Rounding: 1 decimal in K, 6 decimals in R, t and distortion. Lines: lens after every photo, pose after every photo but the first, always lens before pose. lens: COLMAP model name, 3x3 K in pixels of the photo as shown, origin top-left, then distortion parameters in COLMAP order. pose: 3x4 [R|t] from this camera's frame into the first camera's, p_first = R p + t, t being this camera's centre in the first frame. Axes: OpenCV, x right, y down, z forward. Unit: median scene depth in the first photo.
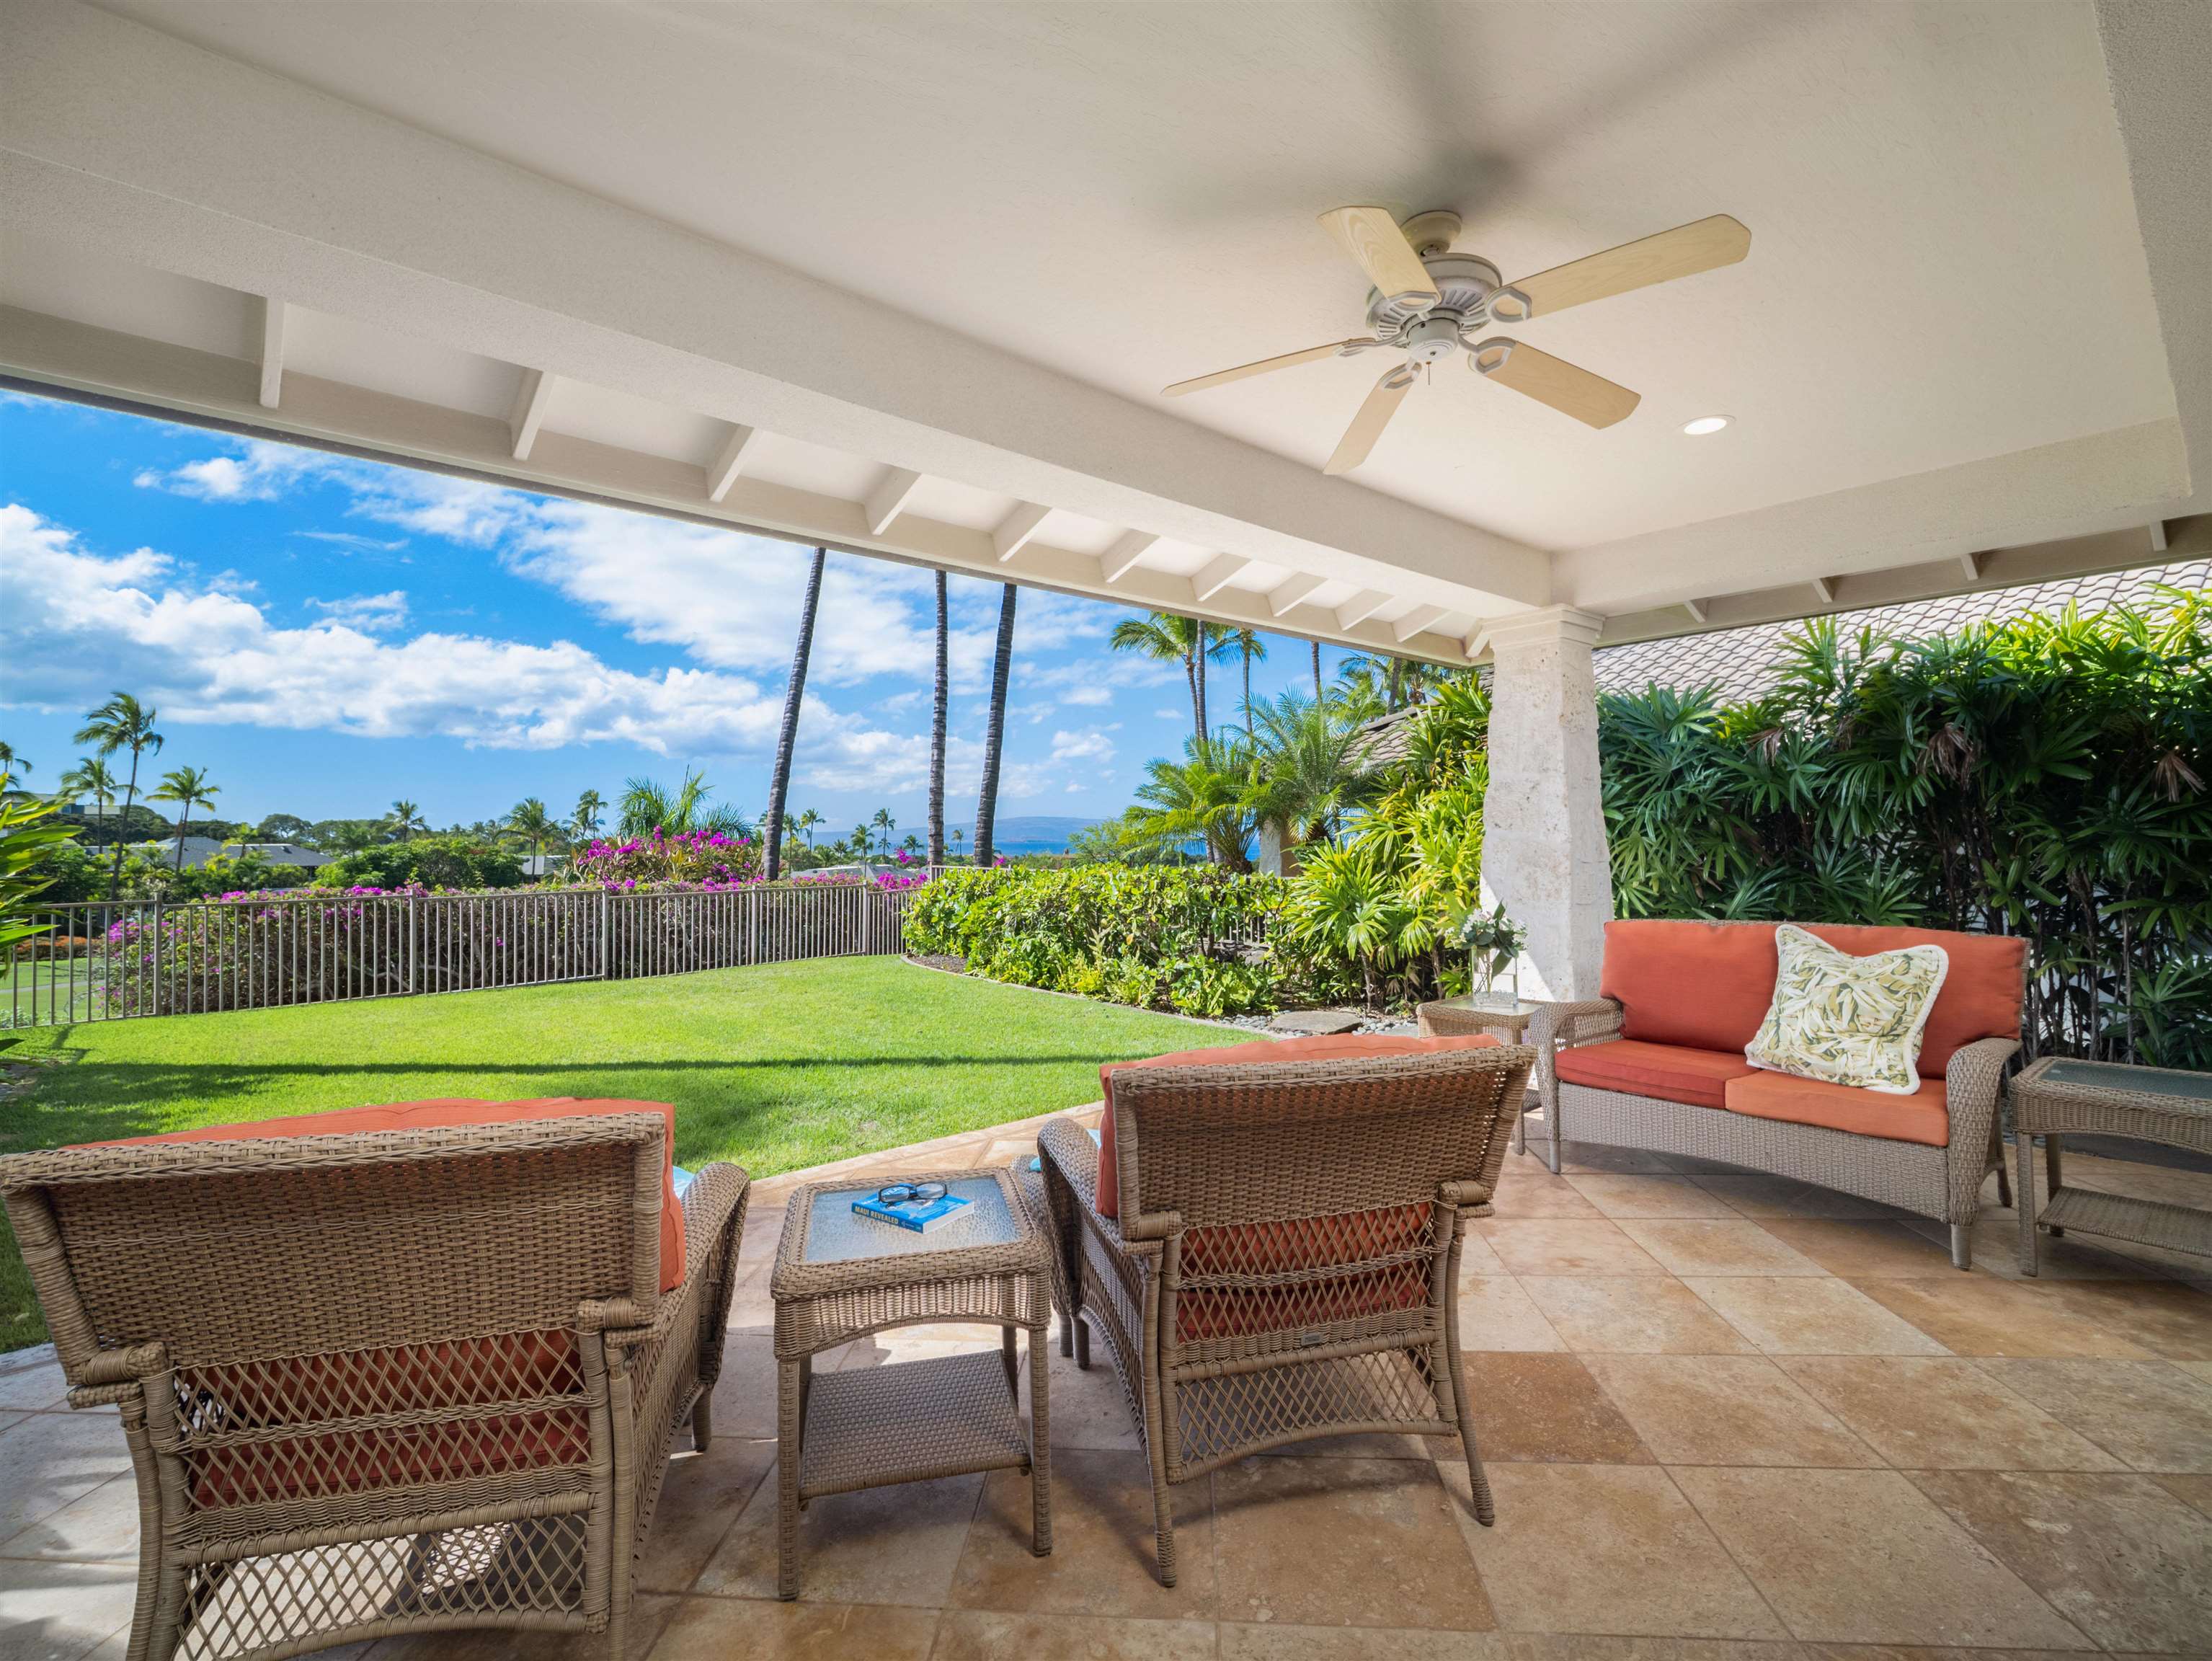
lens RADIAL K [[993.0, 0, 1107.0], [0, 993.0, 820.2], [0, 0, 1]] dist [-0.002843, -0.001576]
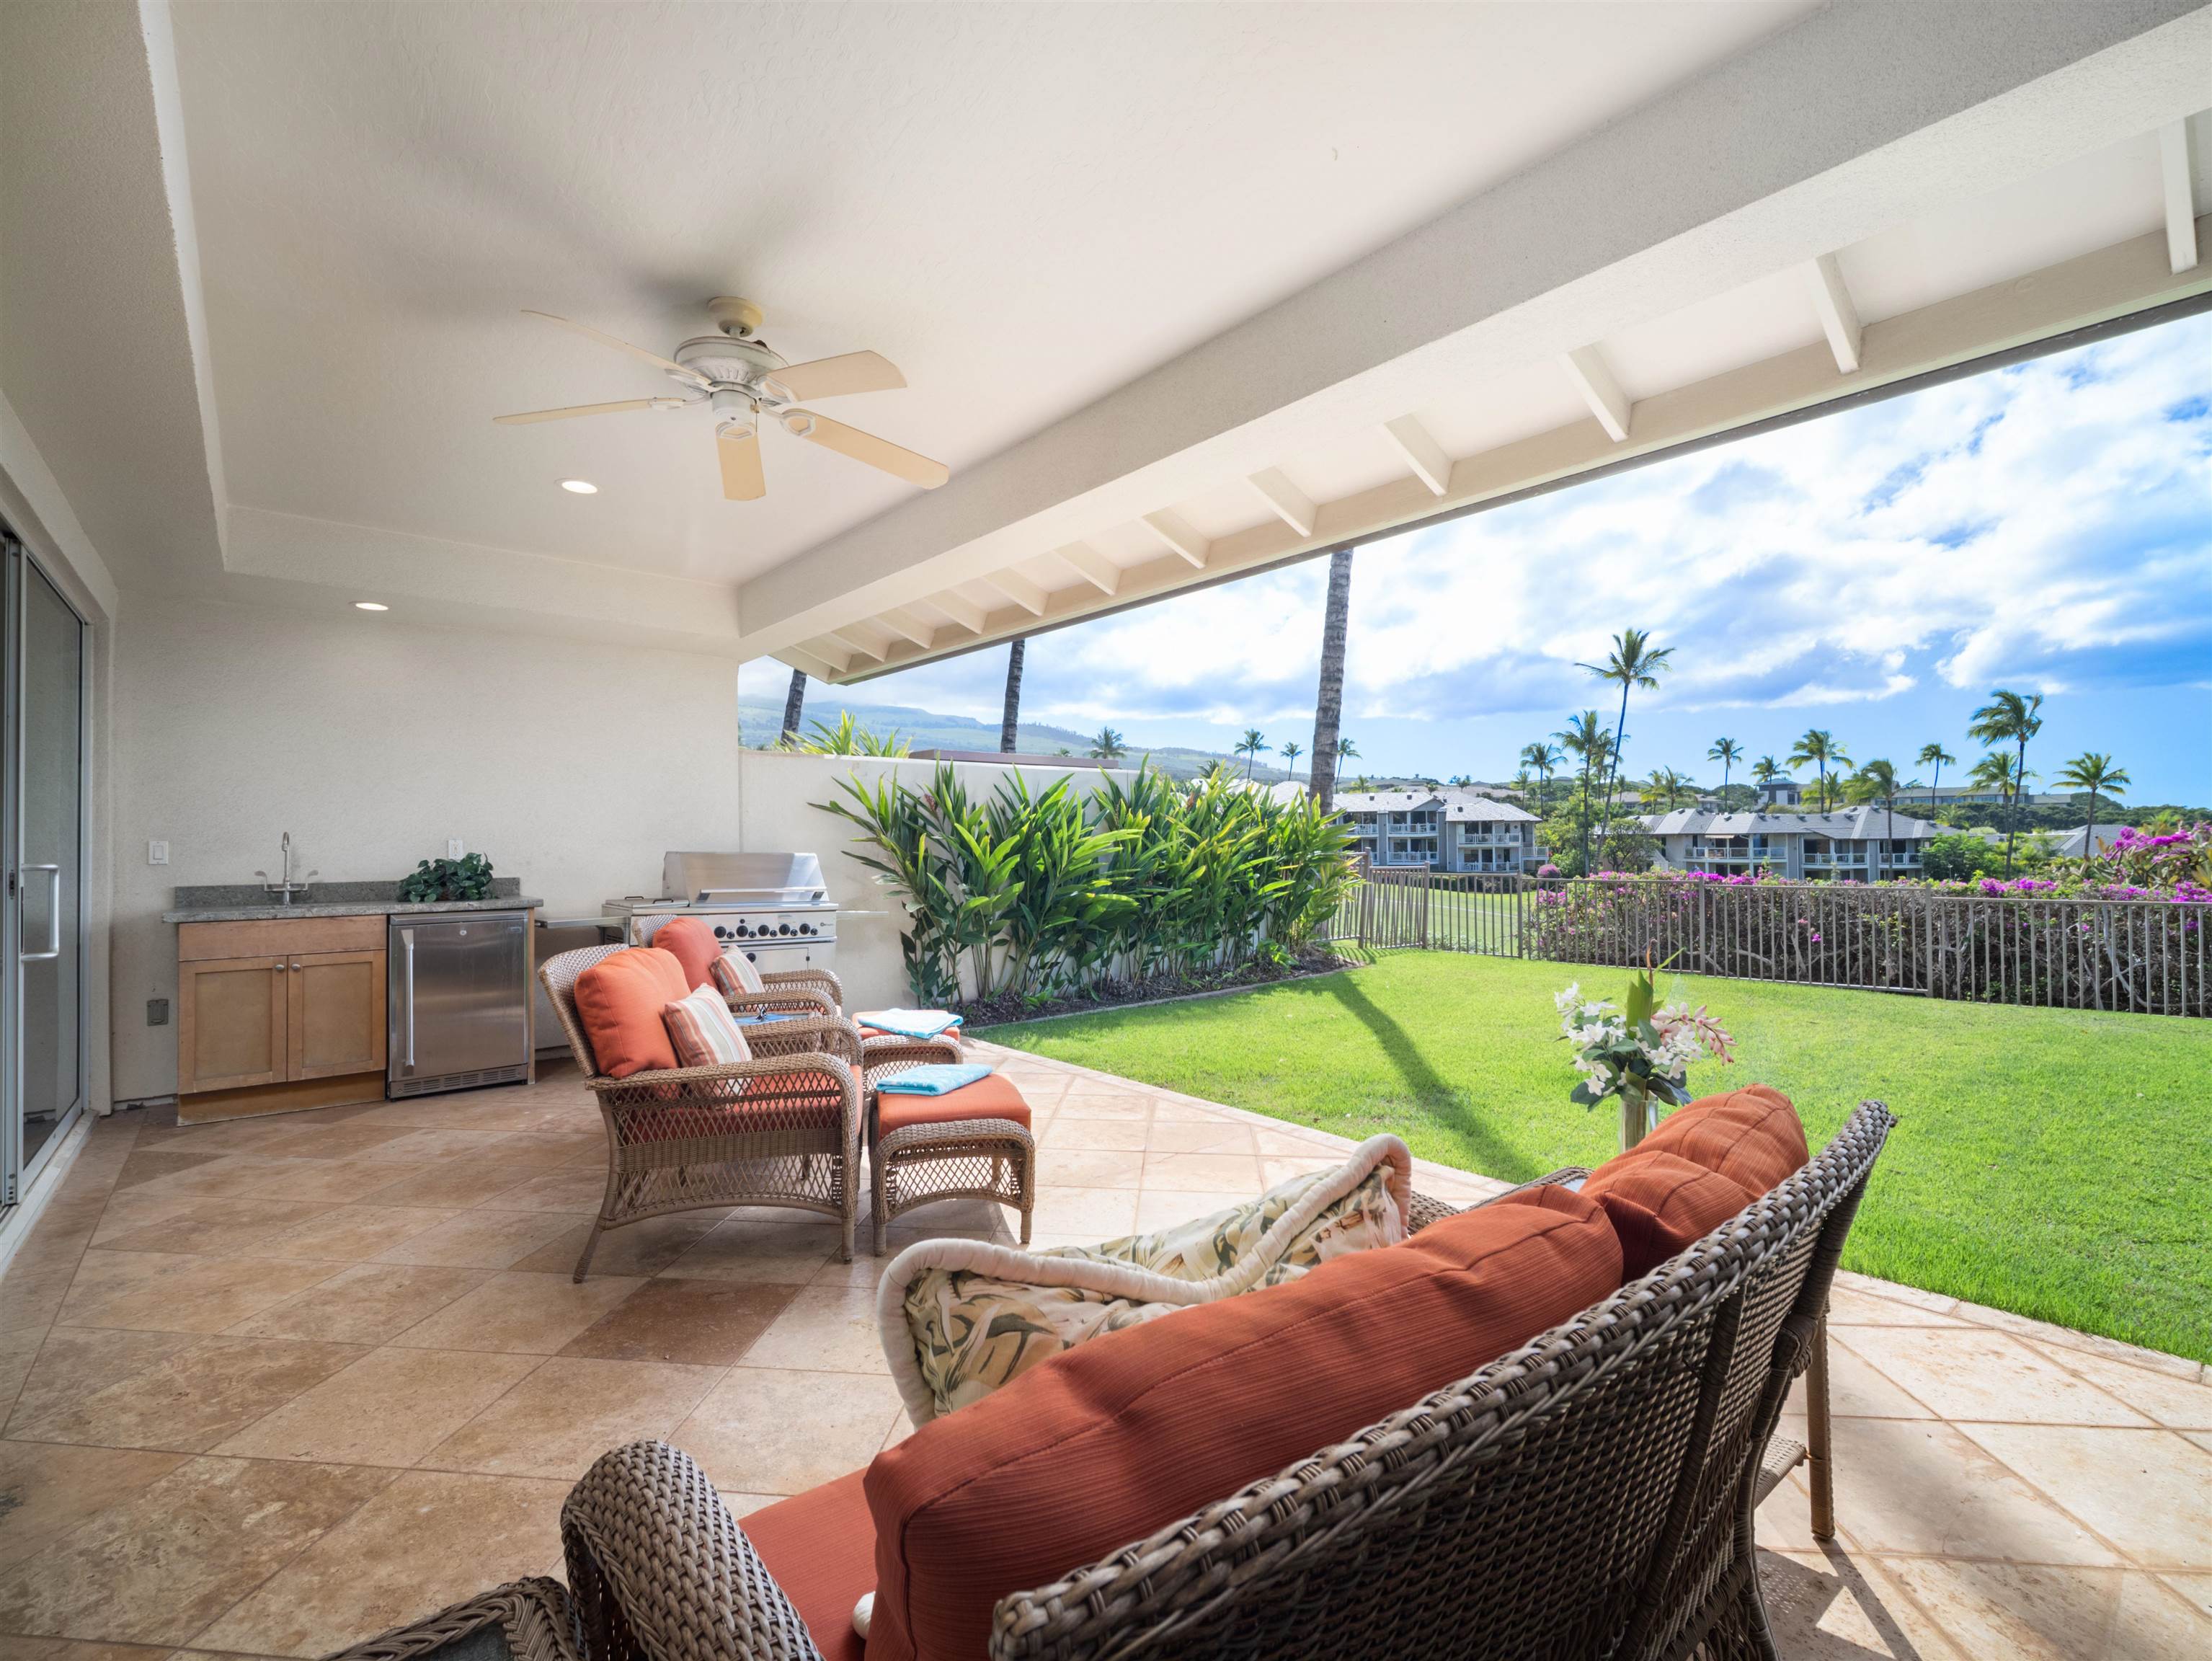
lens RADIAL K [[993.0, 0, 1107.0], [0, 993.0, 820.2], [0, 0, 1]] dist [-0.002843, -0.001576]
pose [[0.002479, -0.012922, -0.999913, 0.311594], [0.024946, 0.999606, -0.012856, 0.005377], [0.999686, -0.024912, 0.002801, 0.296047]]
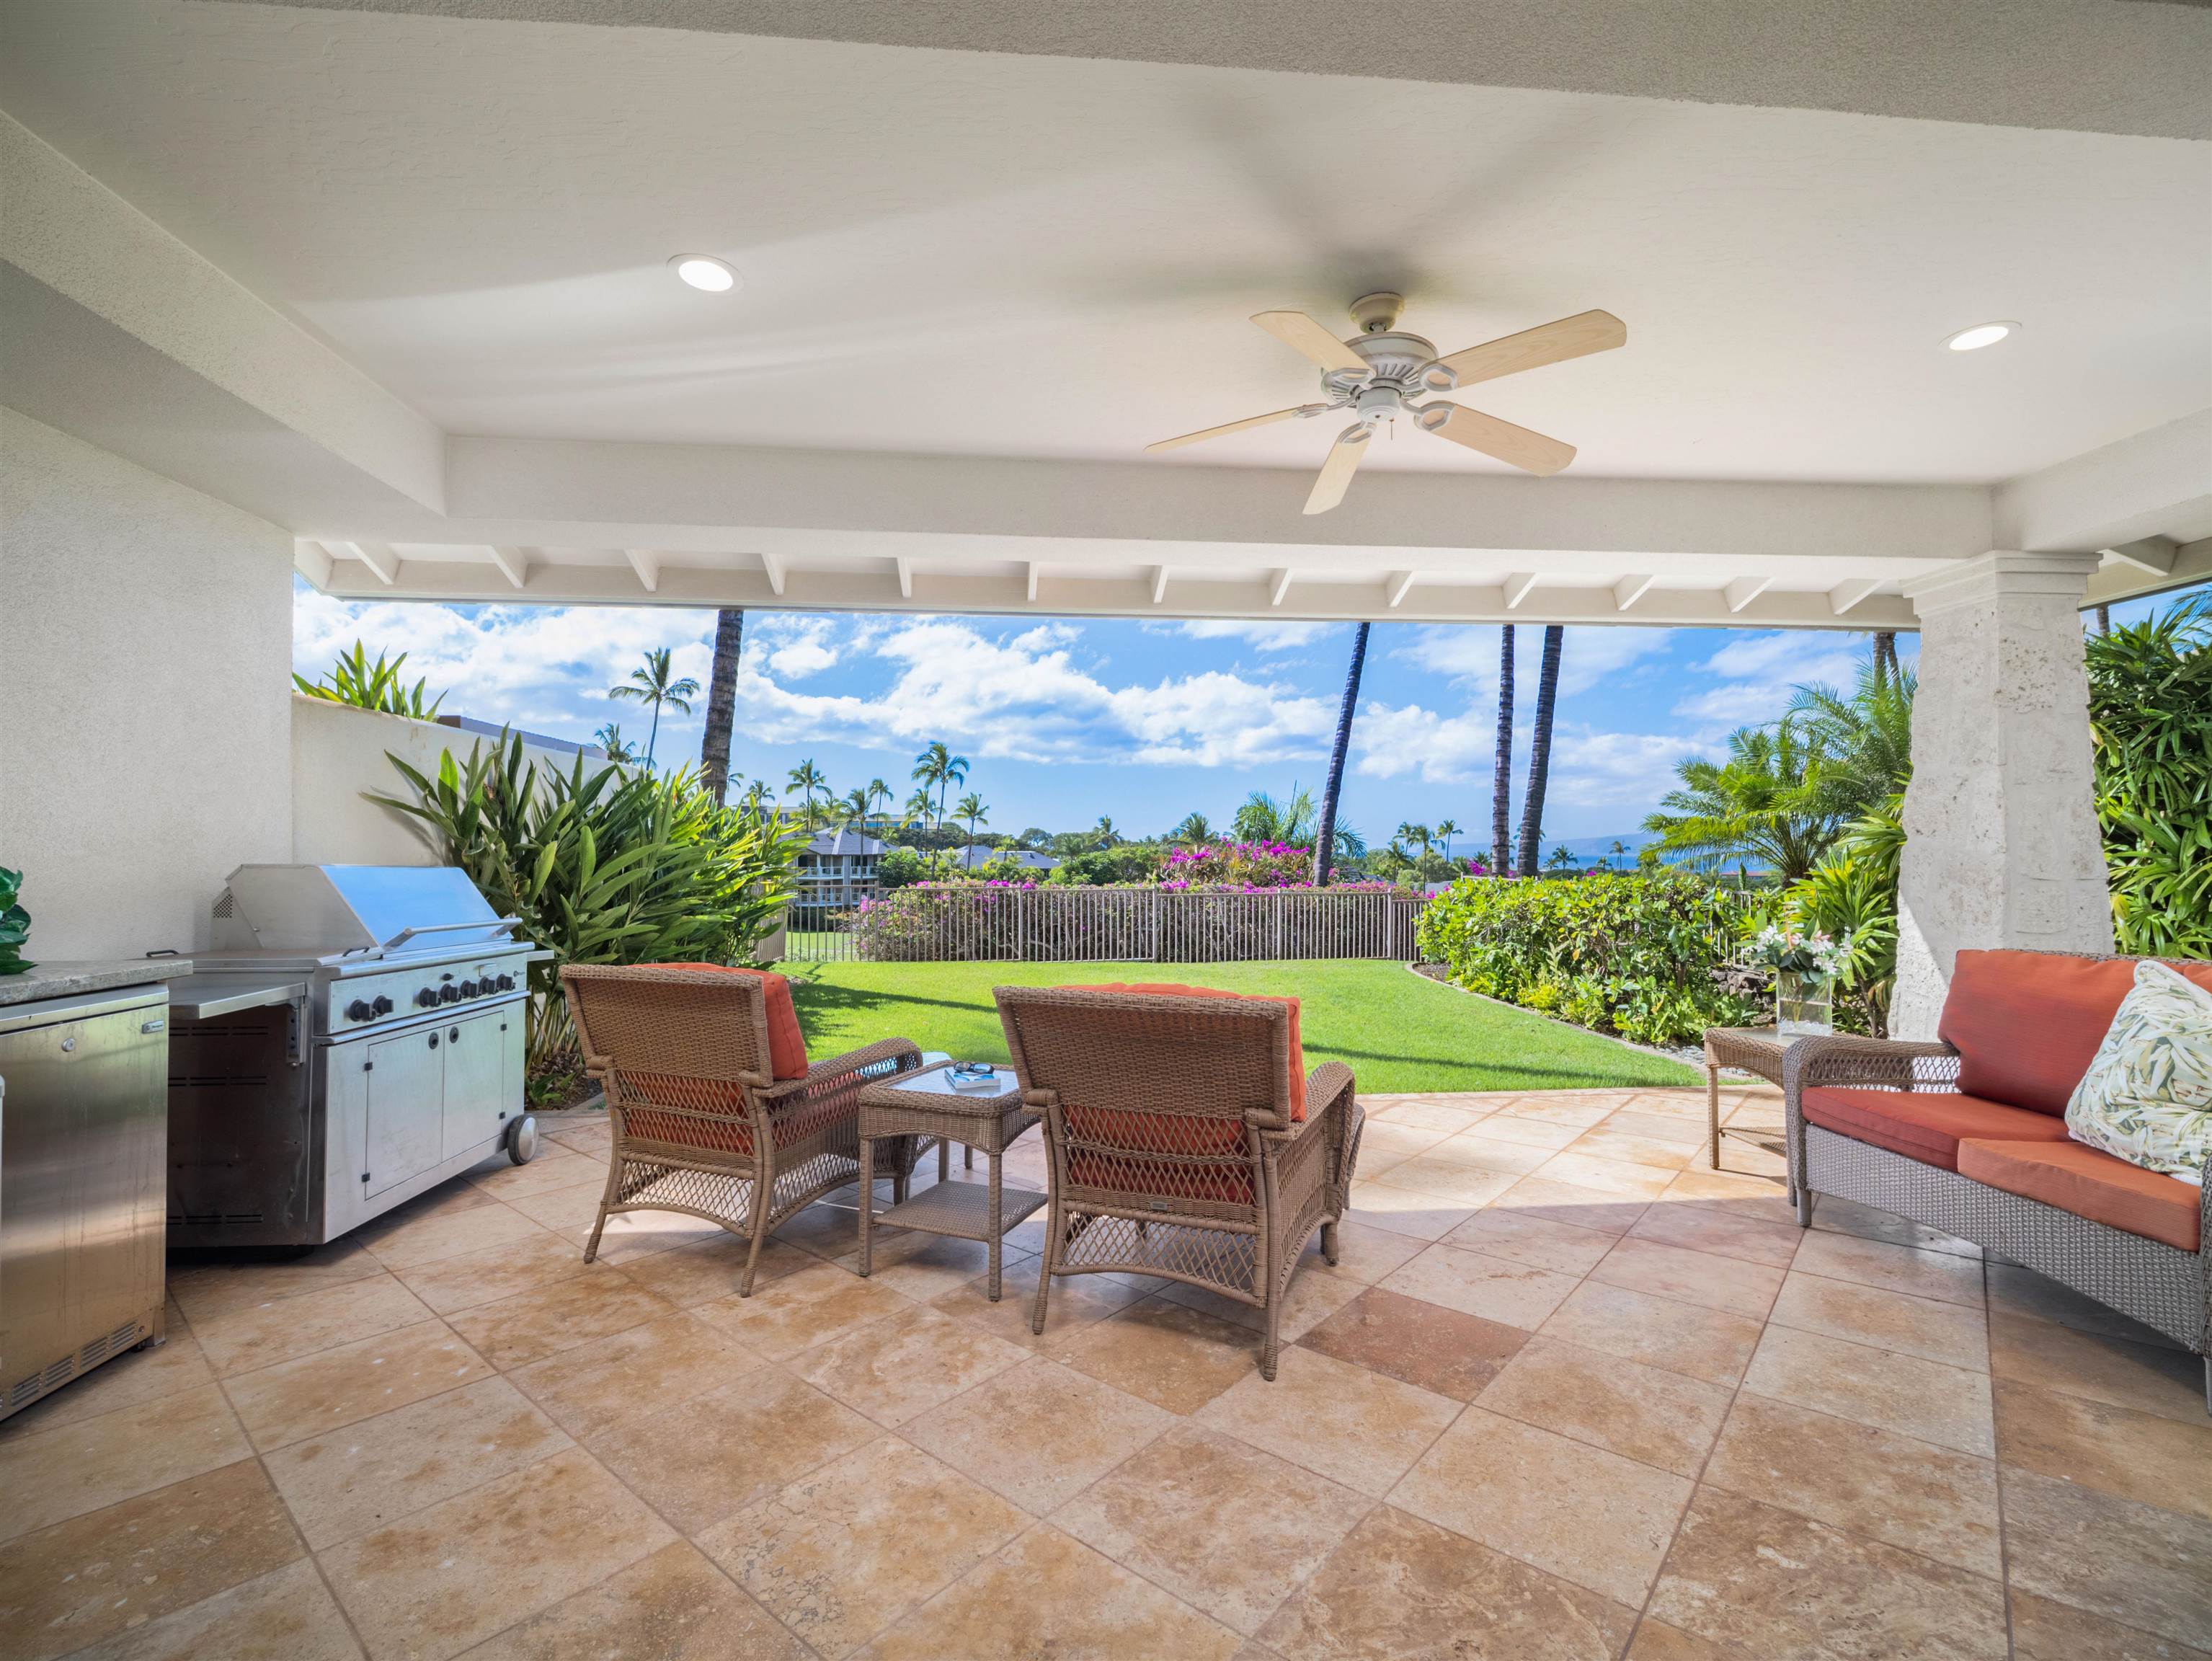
lens RADIAL K [[1002.7, 0, 1110.5], [0, 1002.7, 836.3], [0, 0, 1]] dist [-0.002063, -0.000889]
pose [[0.813456, -0.000783, -0.581626, 0.154740], [0.003476, 0.999988, 0.003515, 0.001552], [0.581616, -0.004881, 0.813449, -0.025422]]
